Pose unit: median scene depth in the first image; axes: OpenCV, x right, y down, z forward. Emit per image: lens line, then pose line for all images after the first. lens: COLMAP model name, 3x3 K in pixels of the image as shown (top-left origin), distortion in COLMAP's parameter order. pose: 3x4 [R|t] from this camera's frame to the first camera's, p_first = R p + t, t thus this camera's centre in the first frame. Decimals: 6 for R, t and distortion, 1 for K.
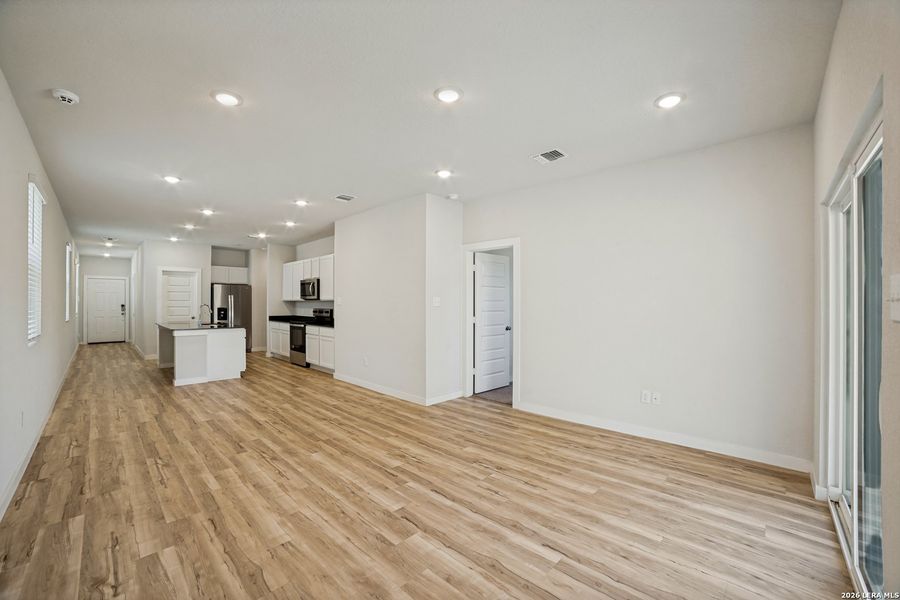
lens RADIAL K [[363.2, 0, 451.4], [0, 363.2, 297.9], [0, 0, 1]] dist [-0.103972, 0.032529]
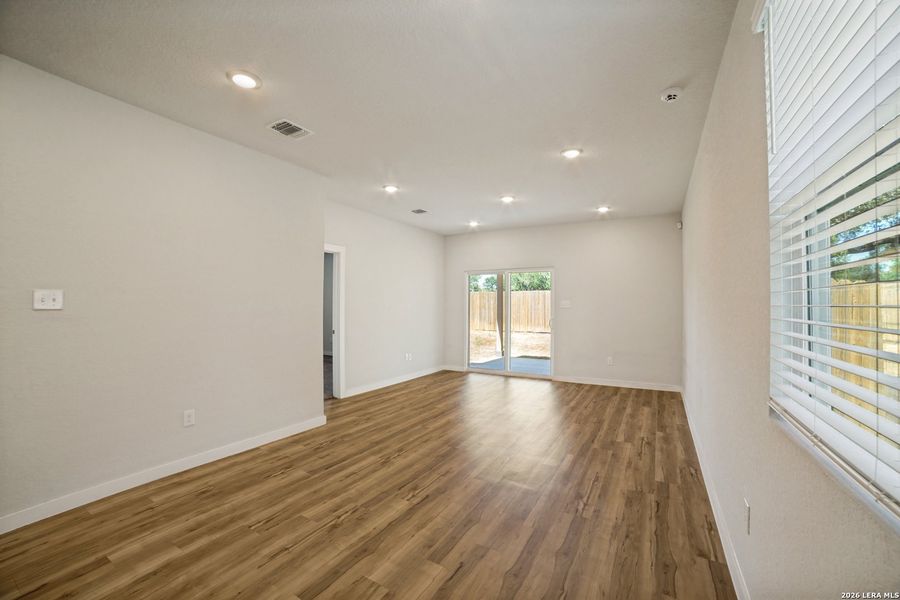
lens RADIAL K [[363.2, 0, 451.4], [0, 363.2, 297.9], [0, 0, 1]] dist [-0.103972, 0.032529]
pose [[-0.231956, 0.017897, 0.972562, -1.259936], [-0.018433, 0.999570, -0.022790, 0.016086], [-0.972552, -0.023213, -0.231527, 1.181415]]
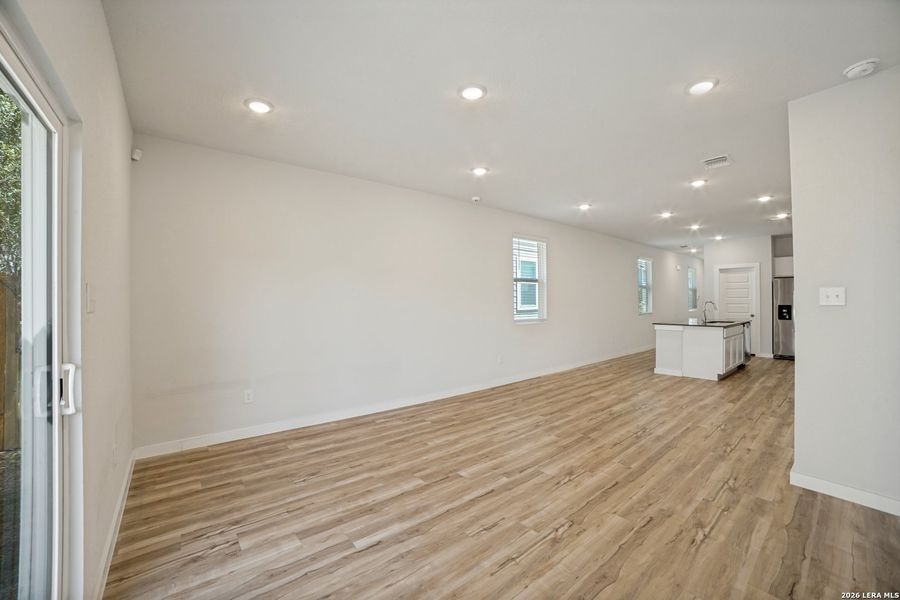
lens RADIAL K [[363.2, 0, 451.4], [0, 363.2, 297.9], [0, 0, 1]] dist [-0.103972, 0.032529]
pose [[-0.120762, -0.011183, -0.992618, 0.660621], [0.019821, 0.999710, -0.013674, 0.013671], [0.992484, -0.021326, -0.120505, 0.711181]]
